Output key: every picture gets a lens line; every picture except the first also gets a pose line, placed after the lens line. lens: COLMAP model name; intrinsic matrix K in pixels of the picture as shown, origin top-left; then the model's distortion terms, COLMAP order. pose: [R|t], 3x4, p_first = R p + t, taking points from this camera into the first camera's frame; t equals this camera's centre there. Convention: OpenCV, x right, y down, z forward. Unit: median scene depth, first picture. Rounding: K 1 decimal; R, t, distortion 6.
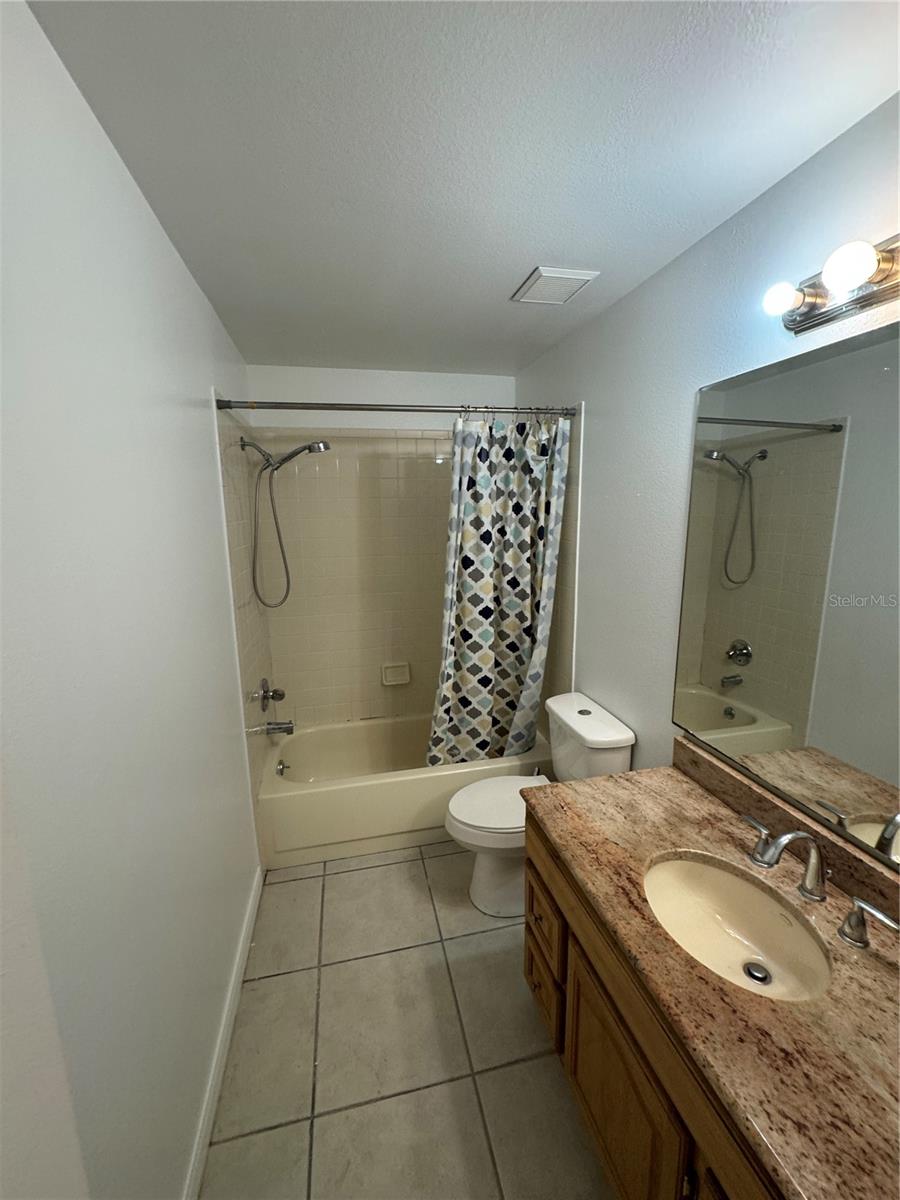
lens RADIAL K [[479.2, 0, 446.2], [0, 479.2, 597.8], [0, 0, 1]] dist [-0.004538, 0.000090]
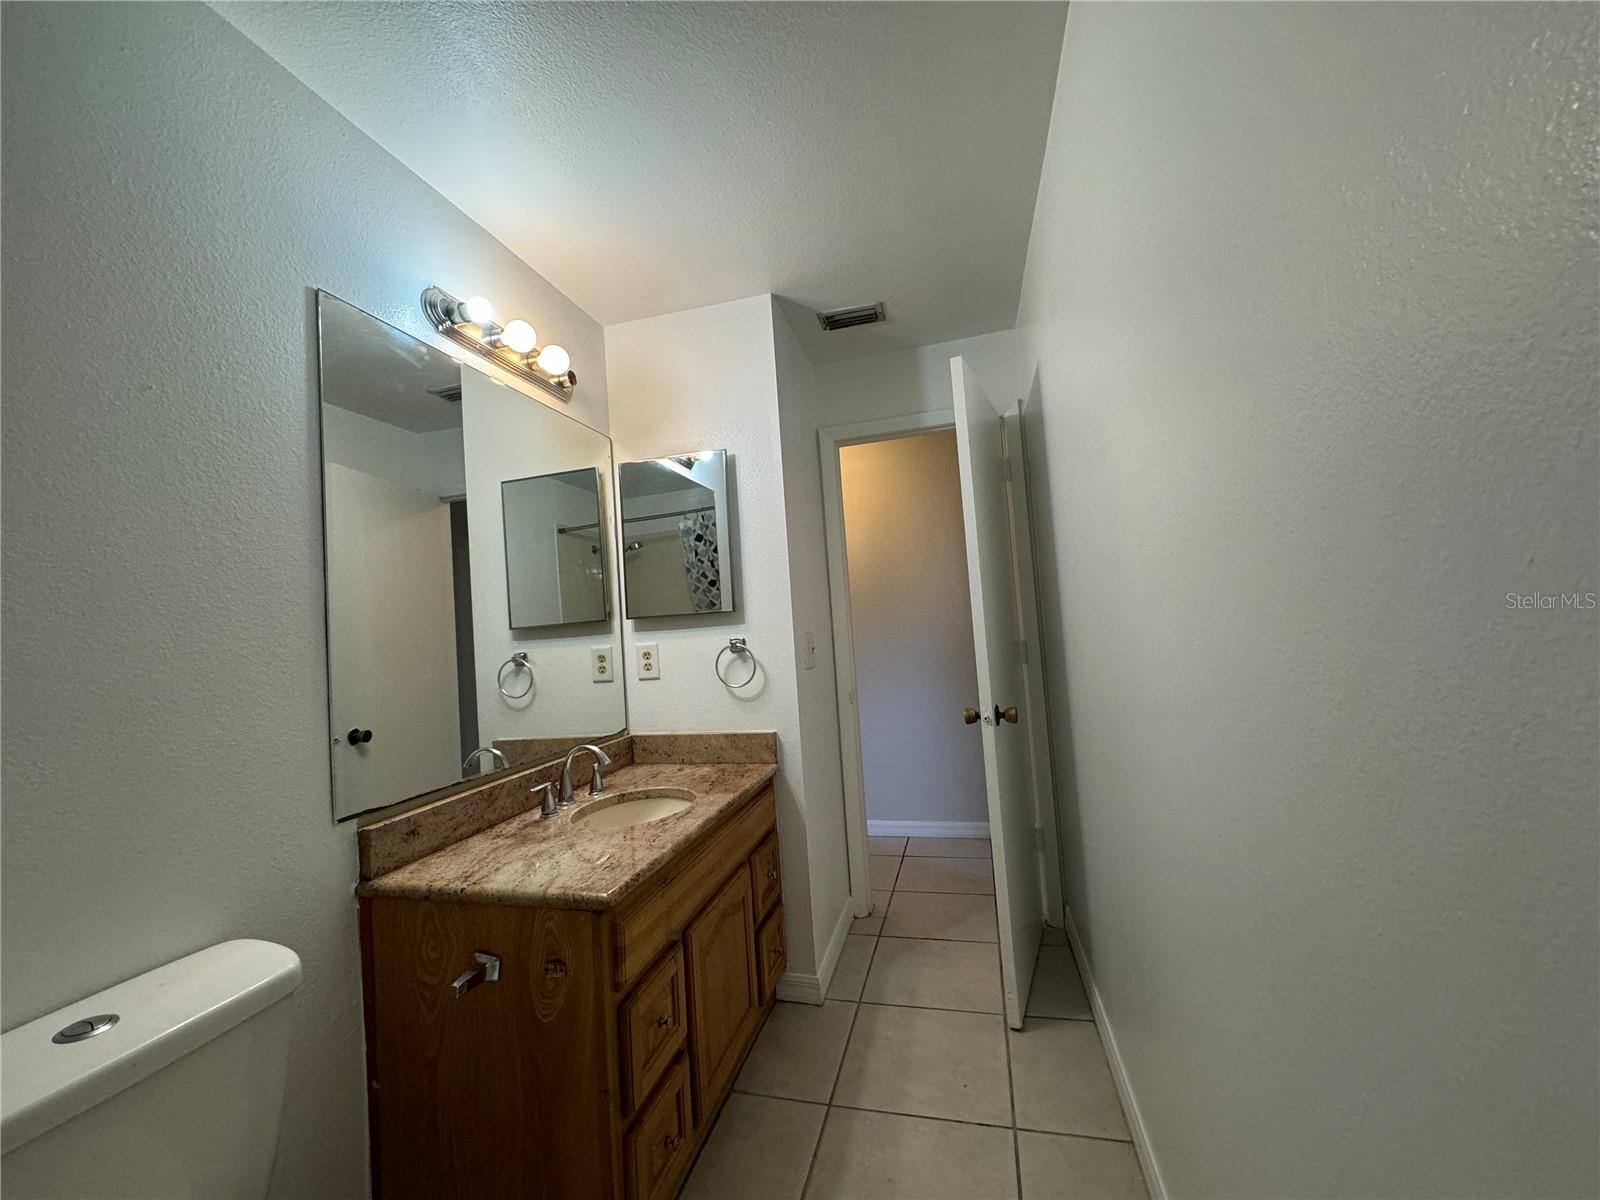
lens RADIAL K [[638.9, 0, 788.2], [0, 638.9, 595.8], [0, 0, 1]] dist [-0.004538, 0.000090]
pose [[-0.880055, 0.117044, 0.460223, -0.407809], [0.175245, 0.980790, 0.085676, 0.028908], [-0.441354, 0.156051, -0.883660, 1.502526]]
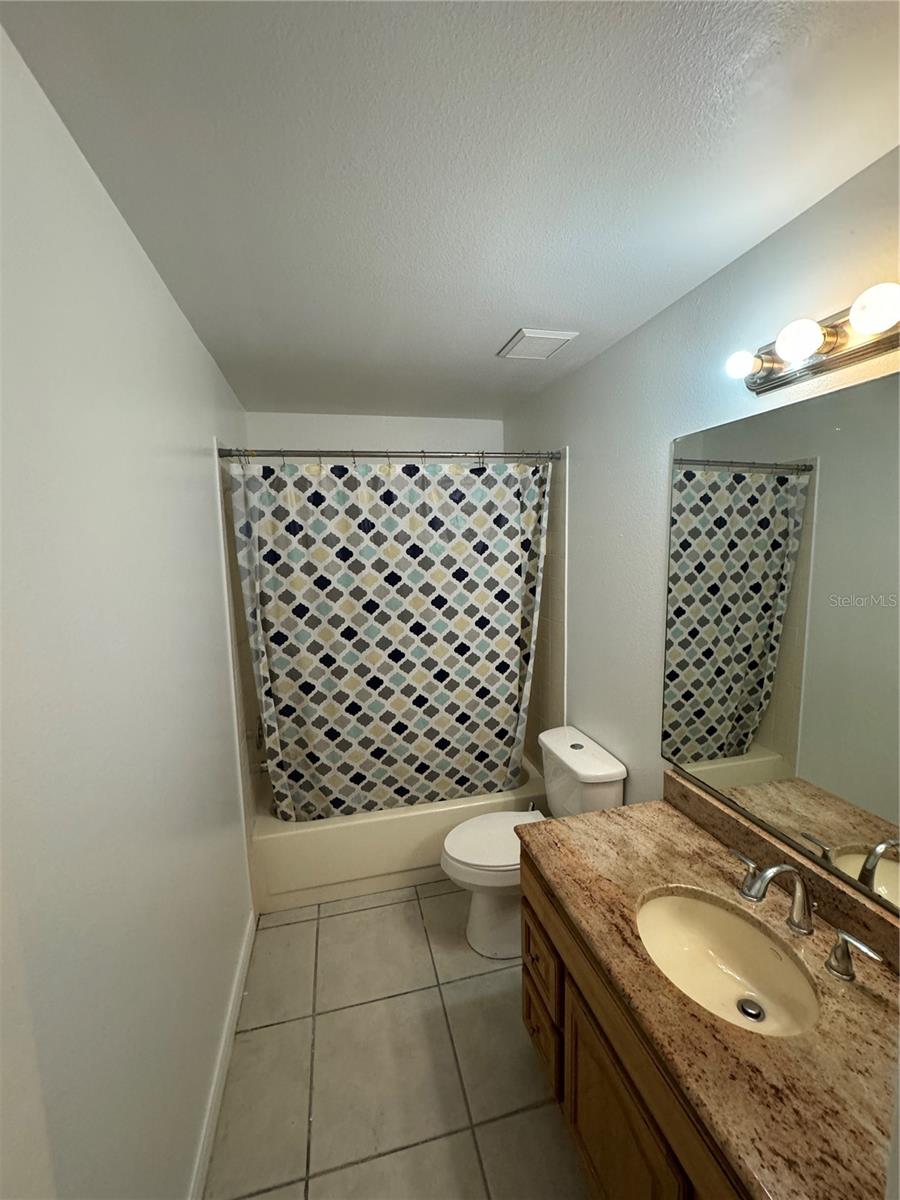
lens RADIAL K [[479.2, 0, 446.3], [0, 479.2, 597.6], [0, 0, 1]] dist [-0.004538, 0.000090]
pose [[0.999829, -0.010409, 0.015273, -0.000087], [0.011332, 0.998034, -0.061635, -0.022015], [-0.014601, 0.061798, 0.997982, -0.038154]]
